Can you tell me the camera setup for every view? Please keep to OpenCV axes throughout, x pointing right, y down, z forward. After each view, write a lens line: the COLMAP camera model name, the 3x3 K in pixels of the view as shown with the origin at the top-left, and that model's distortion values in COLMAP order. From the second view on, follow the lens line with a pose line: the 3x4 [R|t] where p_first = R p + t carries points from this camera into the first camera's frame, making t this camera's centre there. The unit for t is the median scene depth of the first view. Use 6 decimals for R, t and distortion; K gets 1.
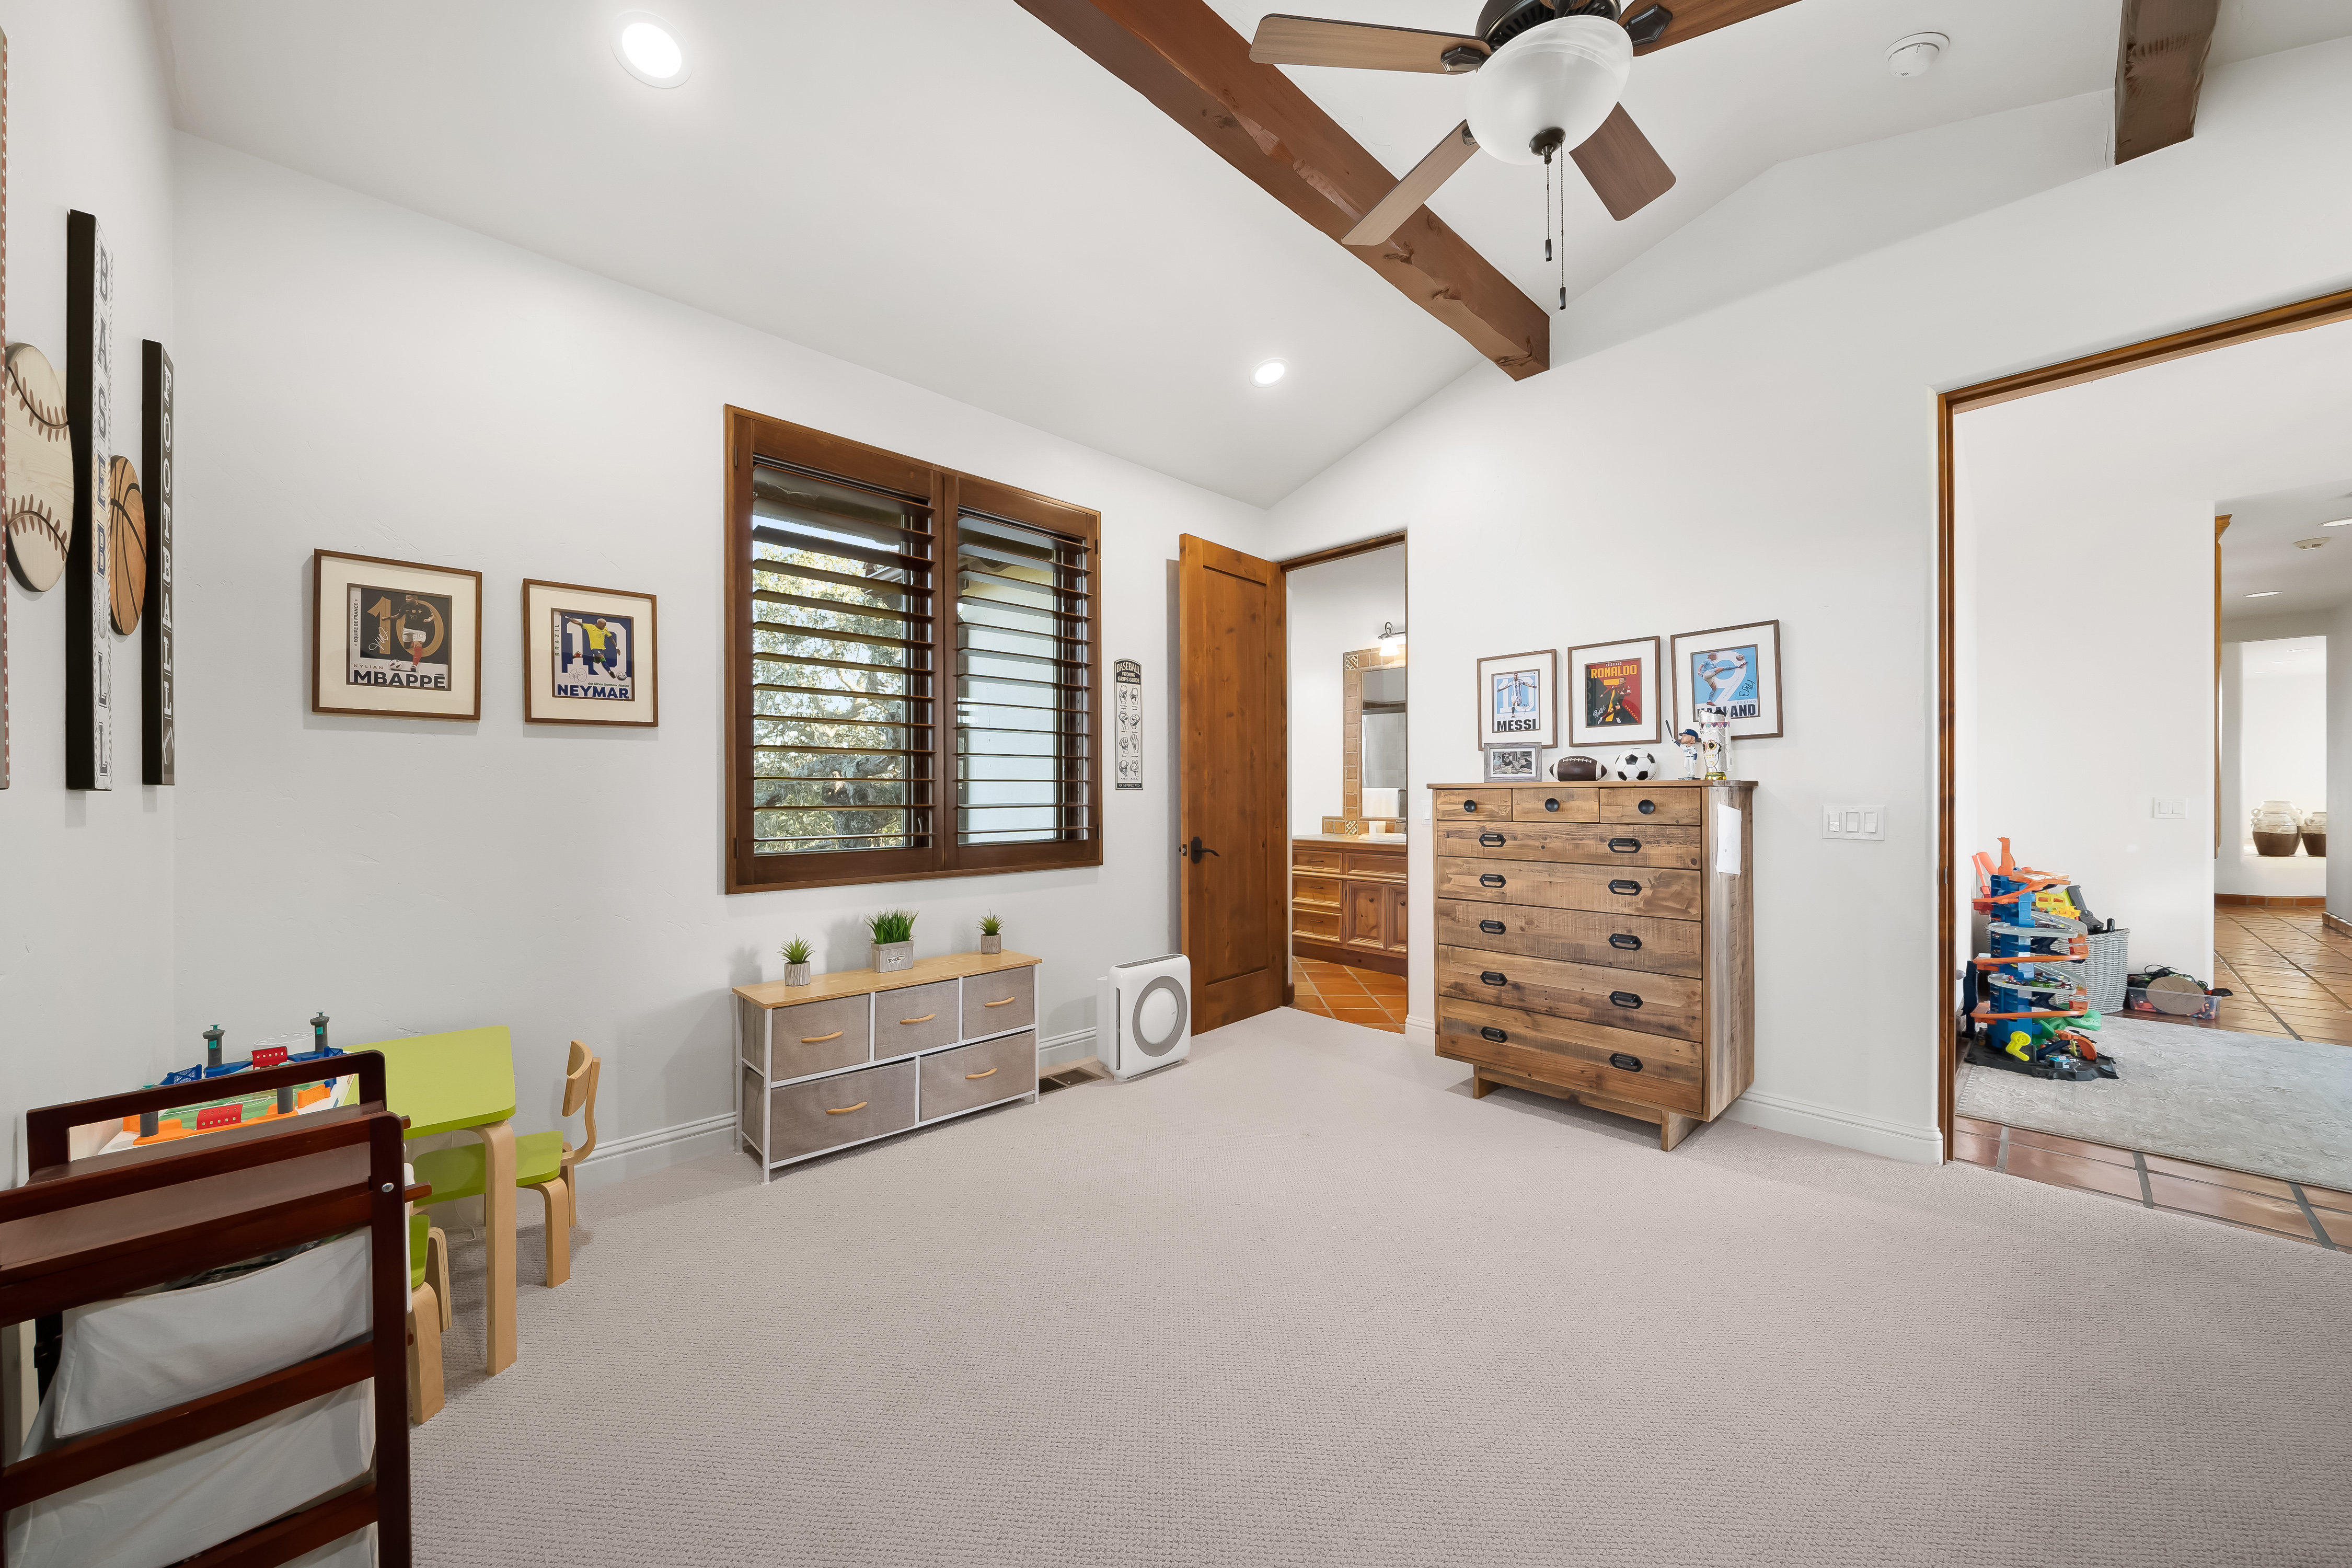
lens RADIAL K [[831.8, 0, 1176.0], [0, 831.8, 784.0], [0, 0, 1]] dist [0.000199, -0.000002]
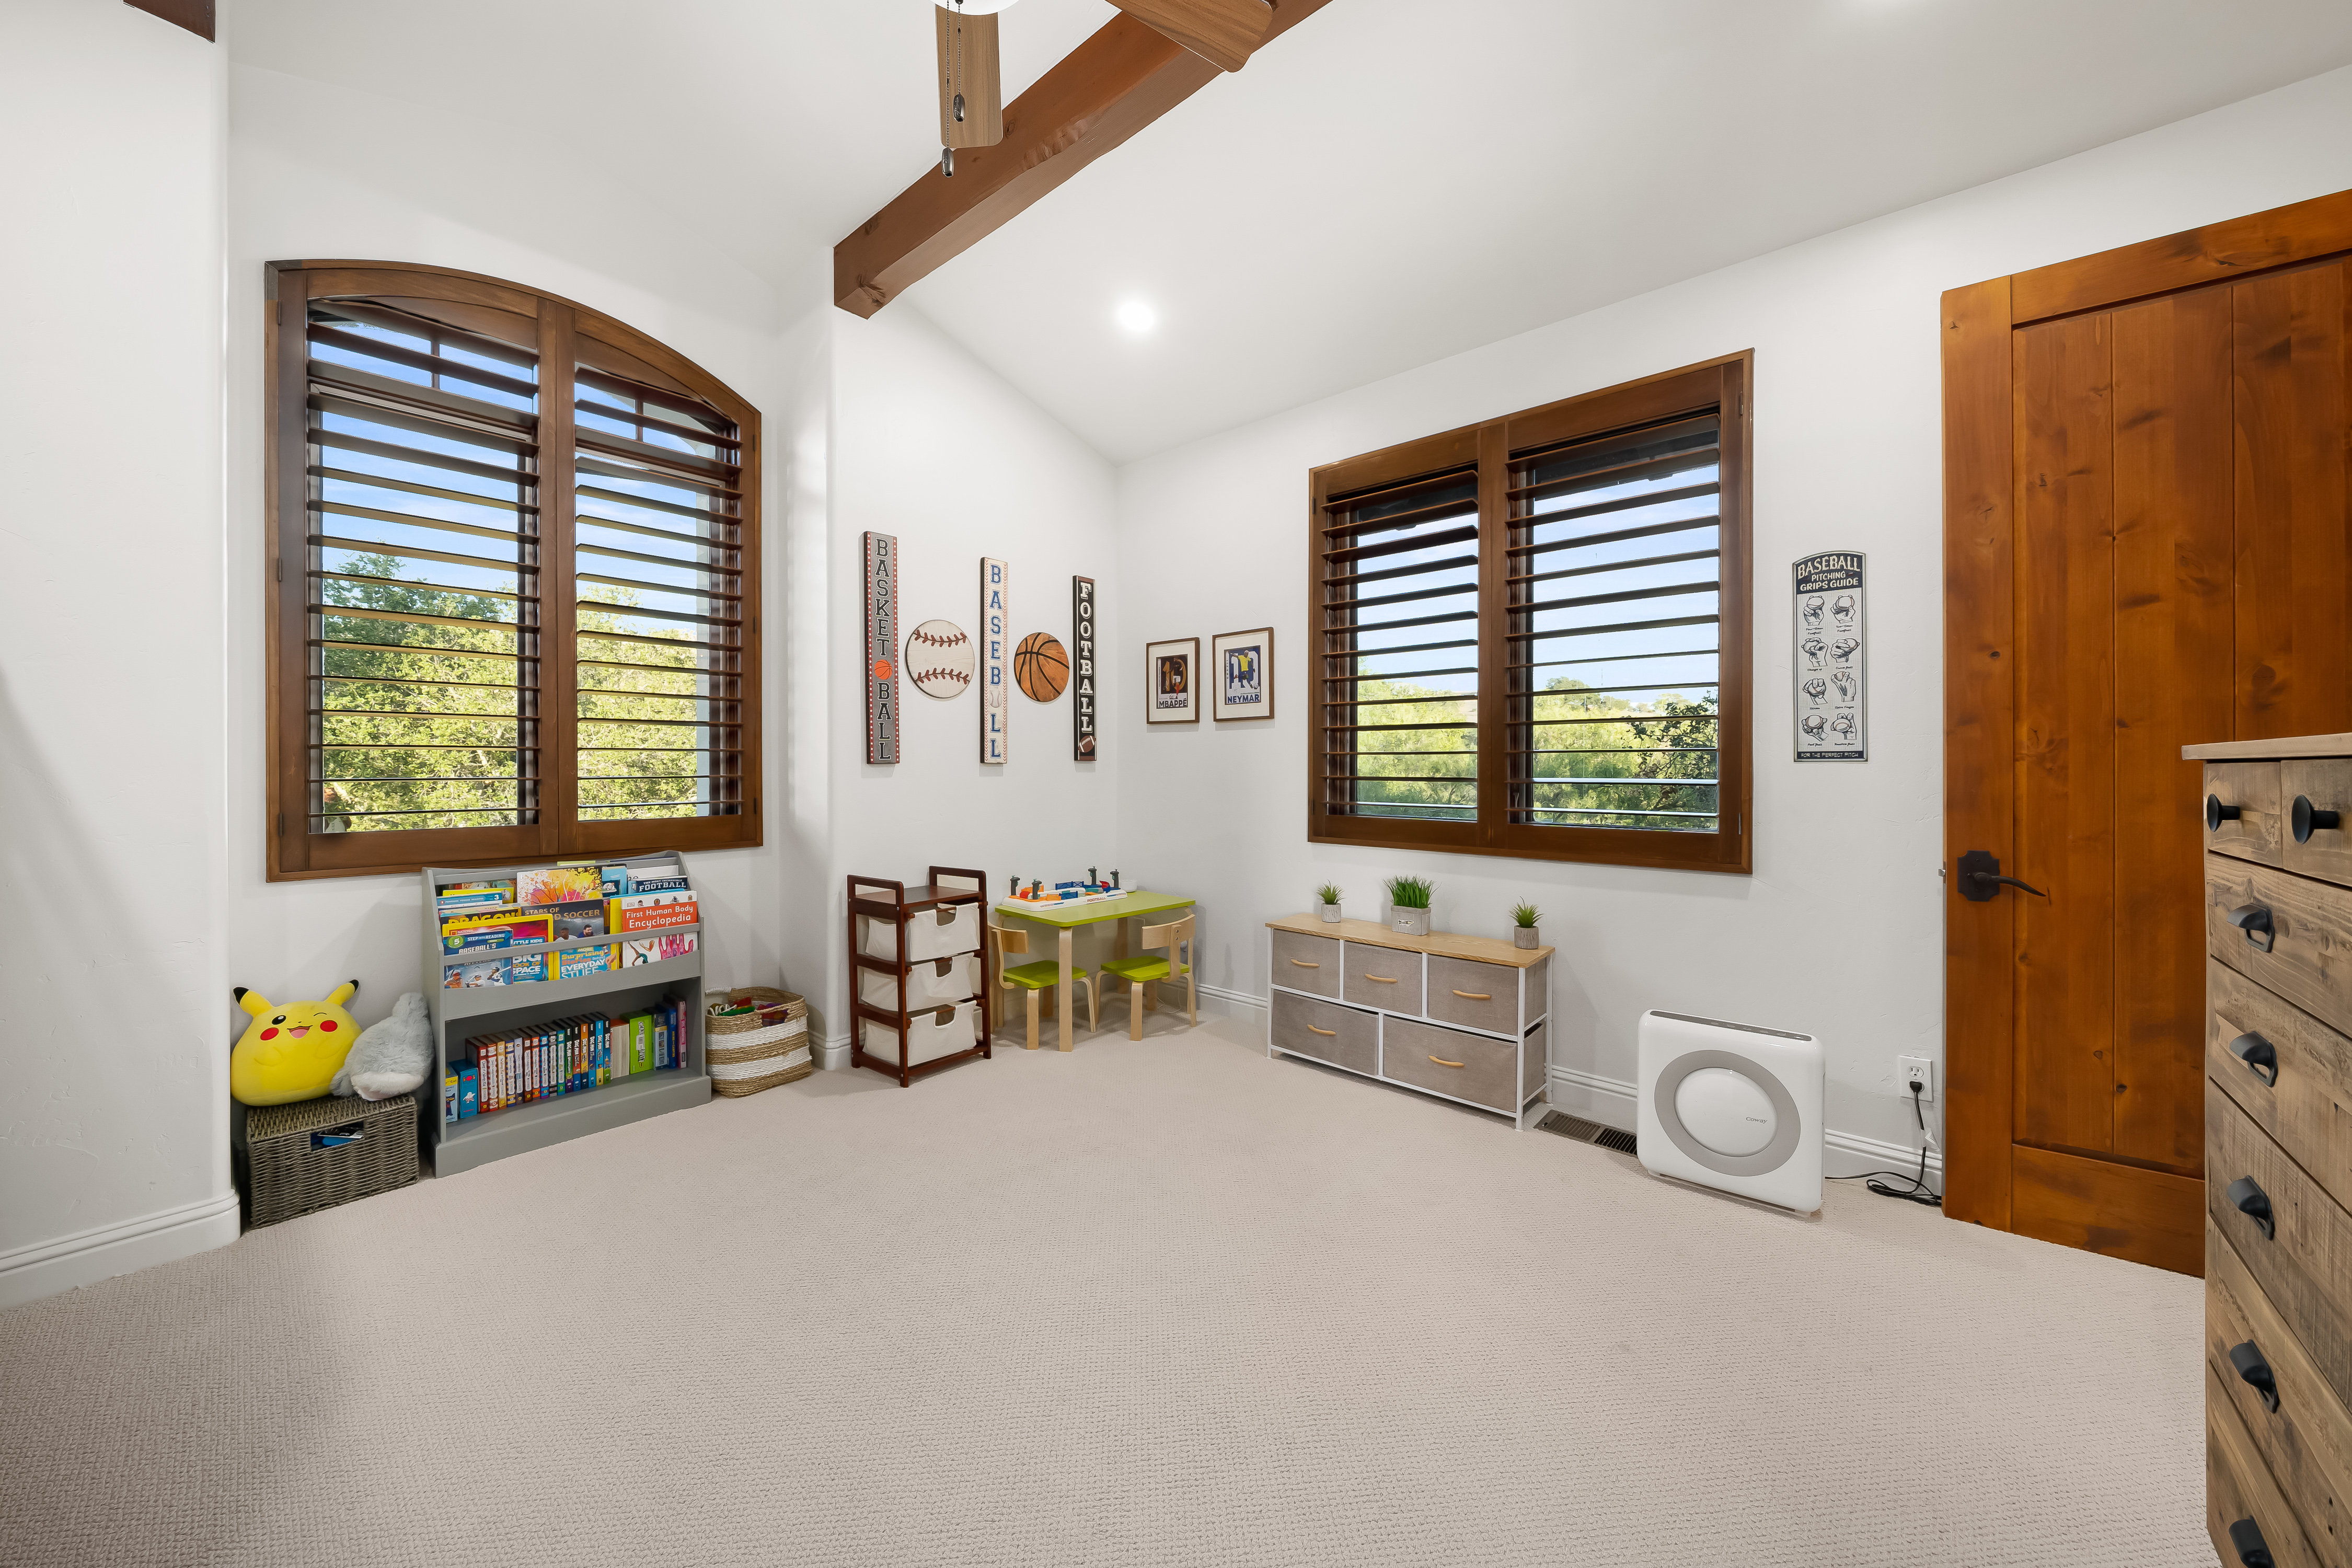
lens RADIAL K [[831.7, 0, 1187.4], [0, 831.7, 765.4], [0, 0, 1]] dist [-0.007111, -0.000122]
pose [[0.107428, 0.003085, -0.994208, 0.703474], [0.007977, 0.999960, 0.003965, 0.004557], [0.994181, -0.008357, 0.107399, 0.631182]]
